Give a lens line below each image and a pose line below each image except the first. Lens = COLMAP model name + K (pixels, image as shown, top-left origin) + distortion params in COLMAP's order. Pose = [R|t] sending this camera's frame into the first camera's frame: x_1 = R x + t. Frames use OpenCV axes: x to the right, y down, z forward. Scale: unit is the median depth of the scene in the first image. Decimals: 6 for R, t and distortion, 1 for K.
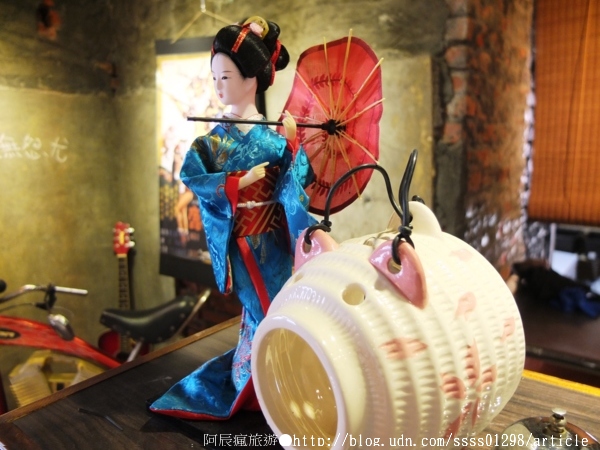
lens RADIAL K [[472.4, 0, 299.5], [0, 472.4, 227.7], [0, 0, 1]] dist [-0.053230, 0.045559]
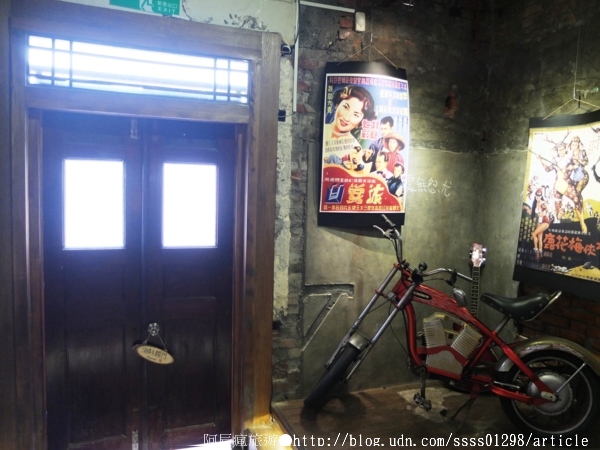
lens RADIAL K [[472.4, 0, 300.1], [0, 472.4, 218.9], [0, 0, 1]] dist [-0.053230, 0.045559]
pose [[0.851834, 0.079241, -0.517783, -0.133557], [-0.143343, 0.986023, -0.084921, 0.130474], [0.503817, 0.146559, 0.851286, -0.530079]]
